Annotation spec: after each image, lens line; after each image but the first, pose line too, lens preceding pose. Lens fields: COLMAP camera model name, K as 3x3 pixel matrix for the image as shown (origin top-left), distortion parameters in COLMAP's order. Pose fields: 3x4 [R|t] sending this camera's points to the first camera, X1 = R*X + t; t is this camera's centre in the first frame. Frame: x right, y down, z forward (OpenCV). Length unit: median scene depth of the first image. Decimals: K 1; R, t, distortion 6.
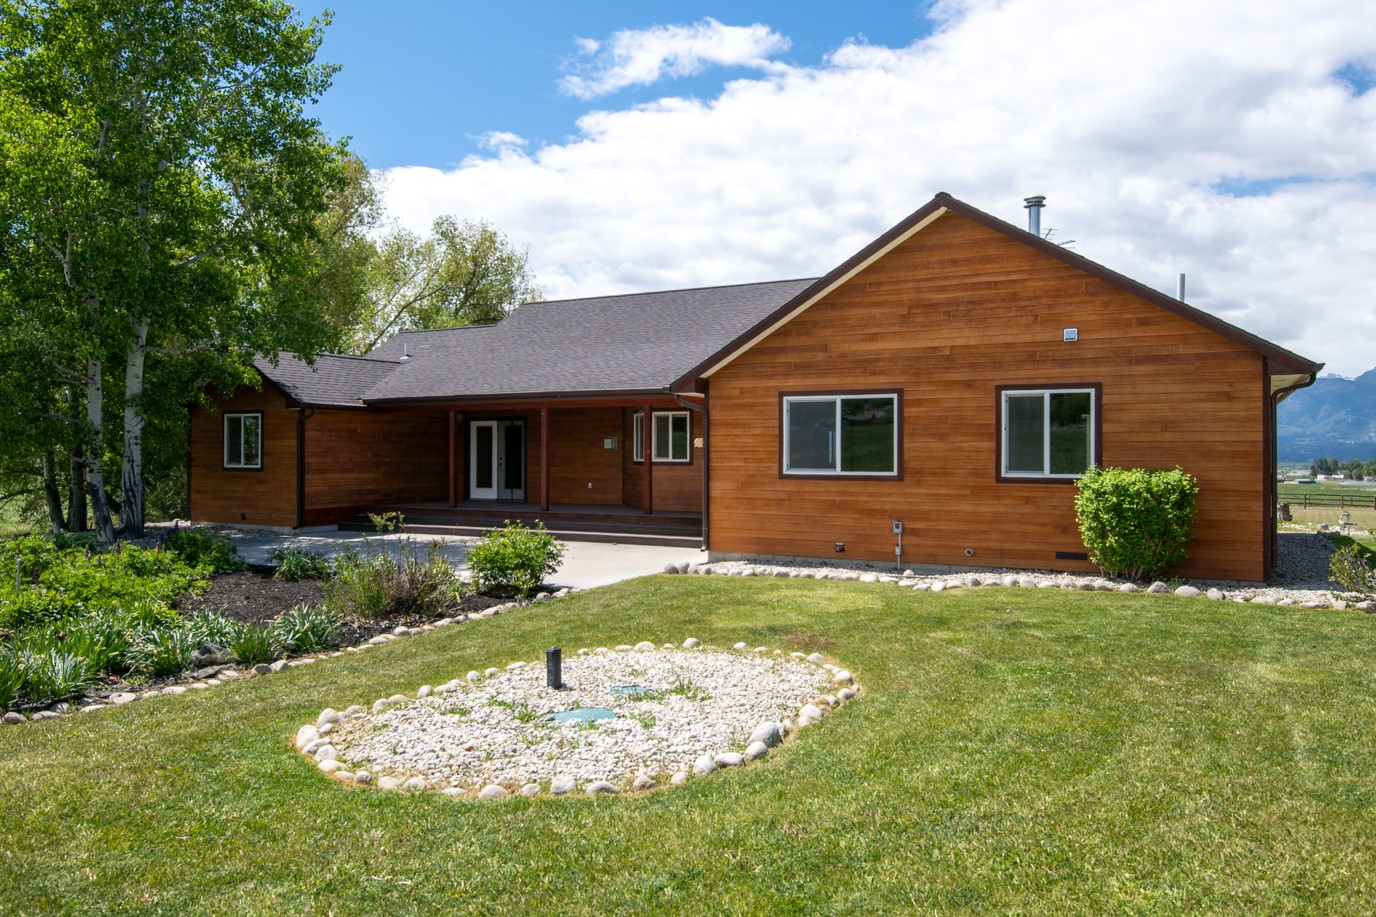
lens RADIAL K [[990.1, 0, 688.0], [0, 990.1, 458.5], [0, 0, 1]] dist [0.003326, 0.002350]
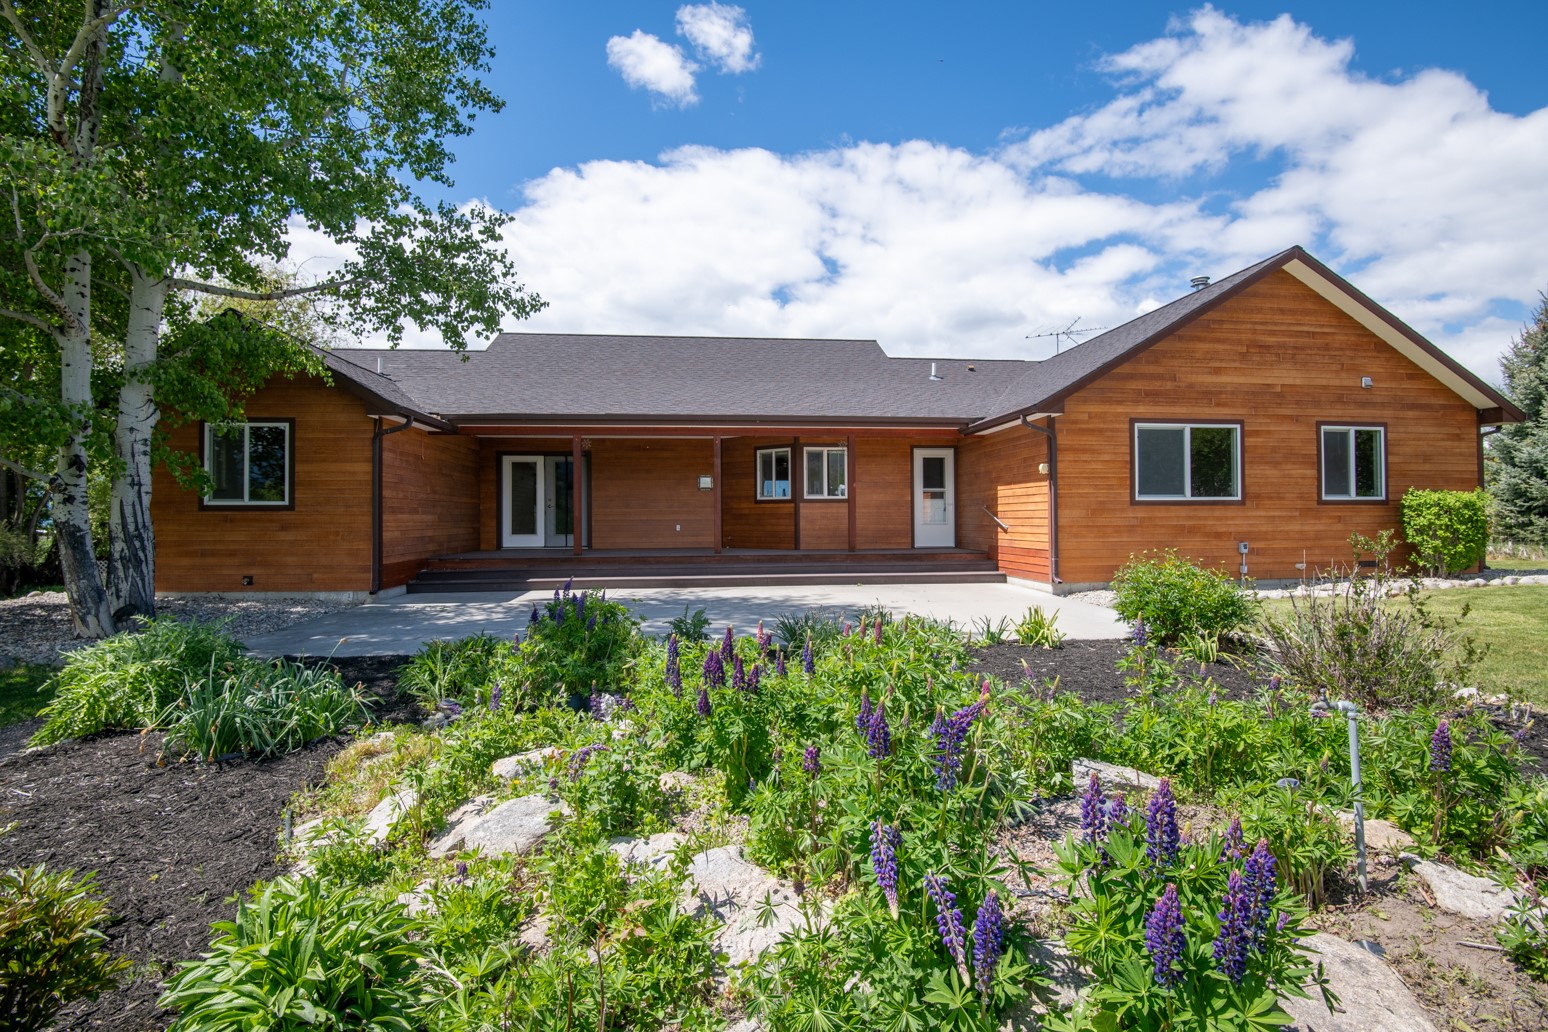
lens RADIAL K [[709.7, 0, 772.4], [0, 709.7, 499.3], [0, 0, 1]] dist [-0.022288, -0.016690]
pose [[0.831246, 0.008455, 0.555840, -0.600508], [0.009568, 0.999519, -0.029513, 0.031876], [-0.555822, 0.029850, 0.830765, 0.614371]]
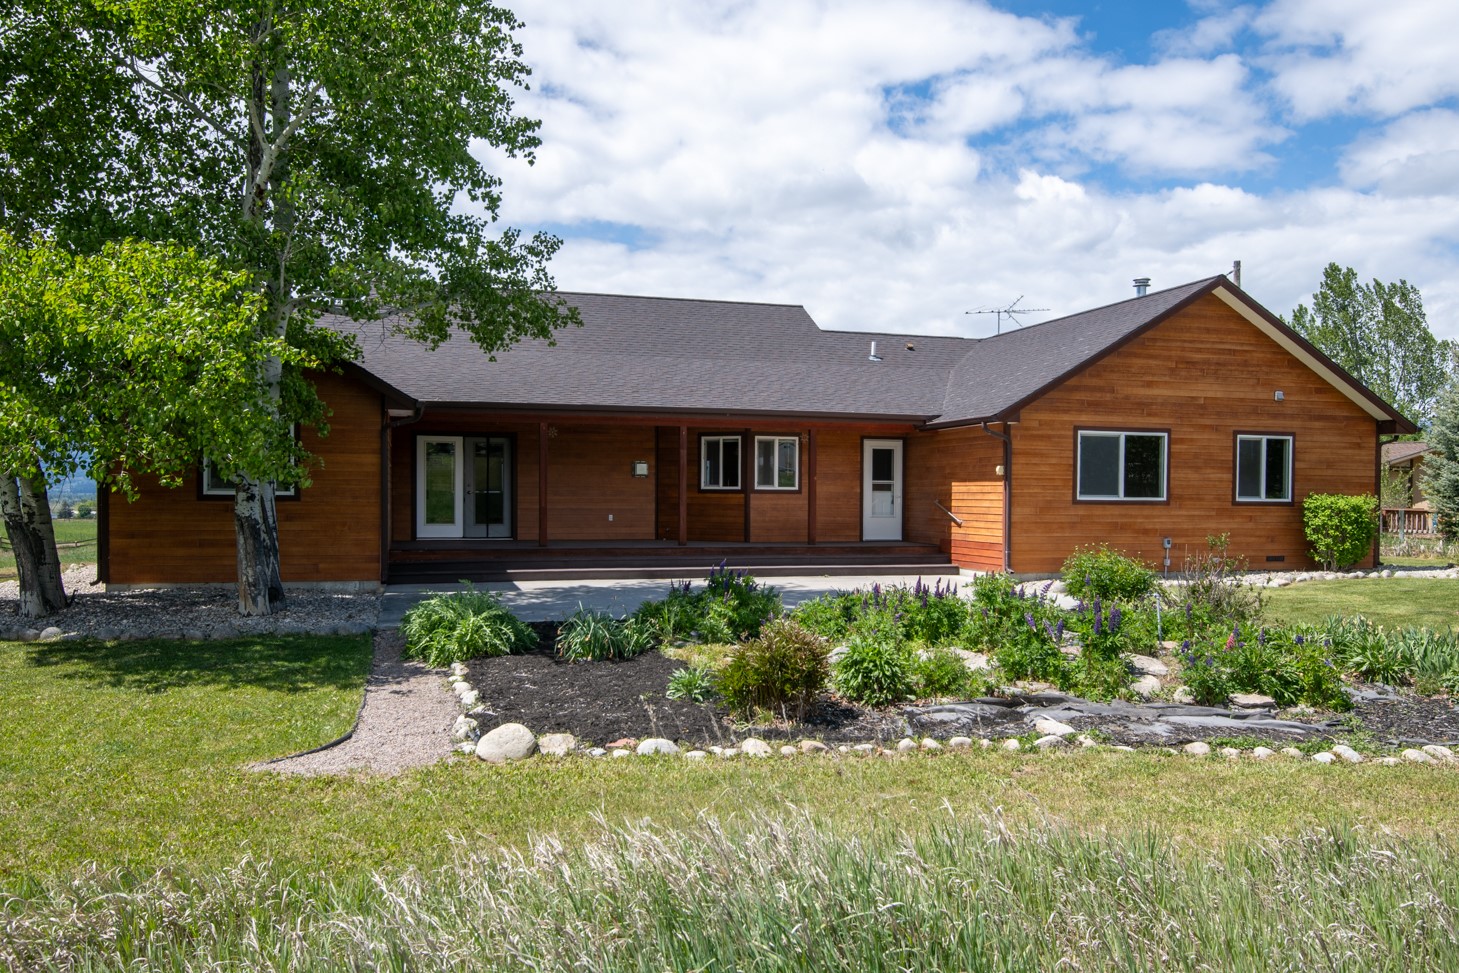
lens RADIAL K [[1112.7, 0, 729.5], [0, 1112.7, 486.5], [0, 0, 1]] dist [0.013455, 0.001409]
pose [[0.716176, 0.008755, 0.697865, -1.055285], [-0.003337, 0.999953, -0.009120, 0.013359], [-0.697912, 0.004203, 0.716171, 0.376706]]
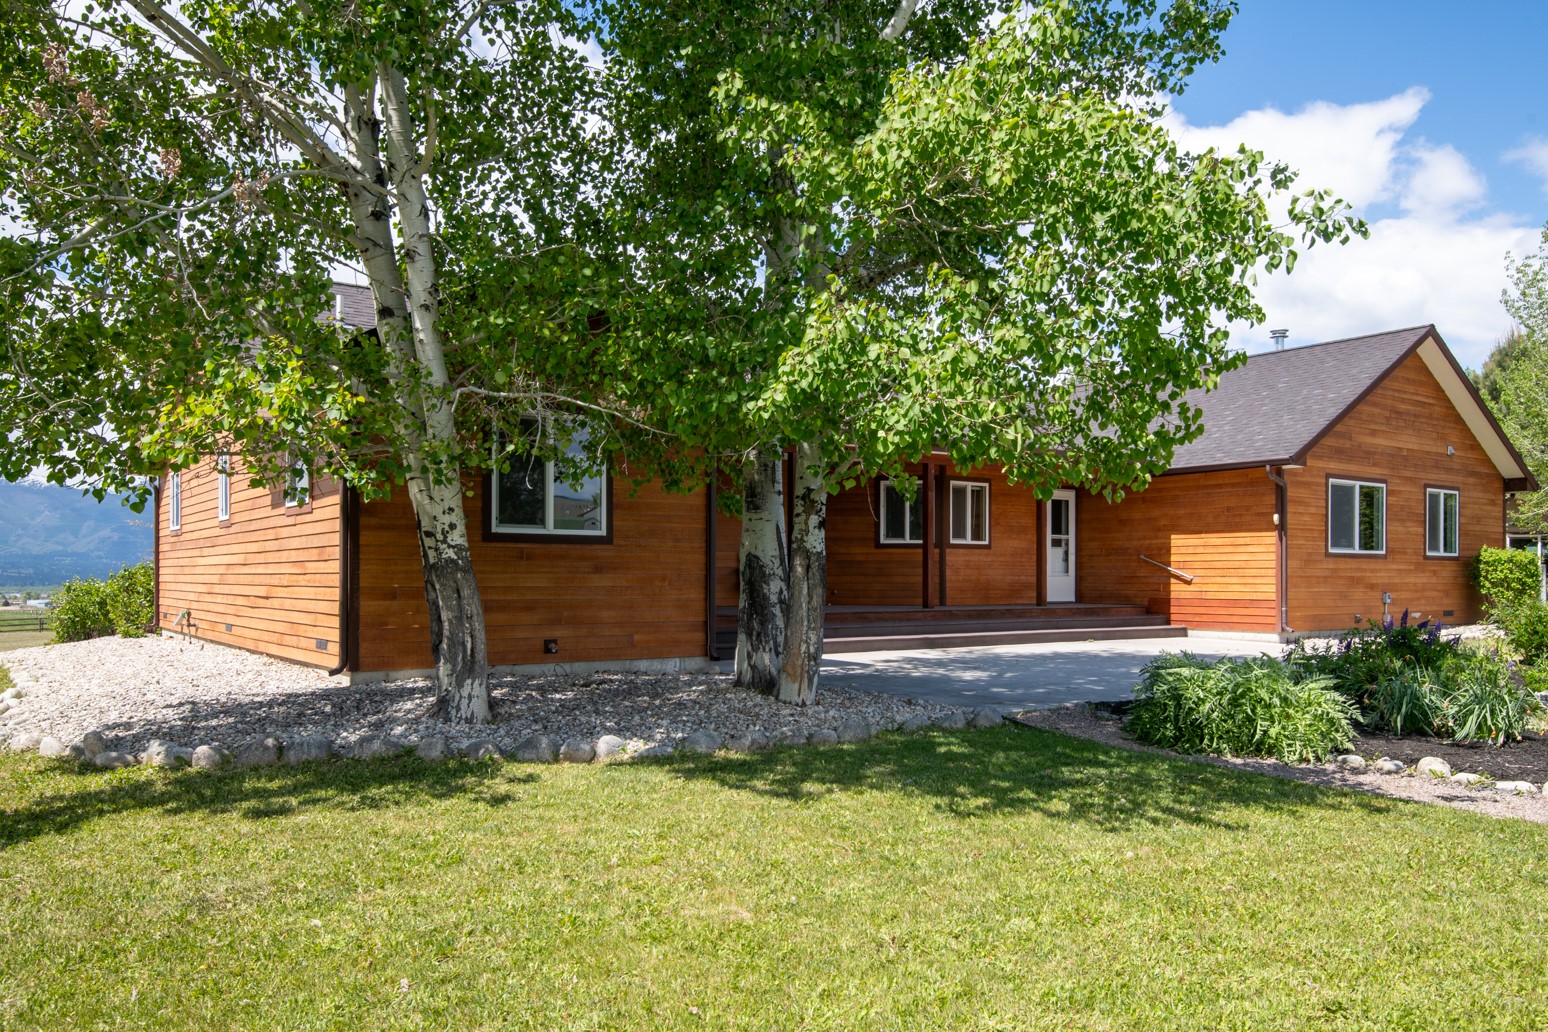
lens RADIAL K [[1133.6, 0, 776.1], [0, 1133.6, 551.7], [0, 0, 1]] dist [0.034617, -0.030630]
pose [[0.440140, 0.020085, 0.897704, -1.233735], [0.002644, 0.999716, -0.023663, 0.041733], [-0.897925, 0.012788, 0.439962, 0.993737]]
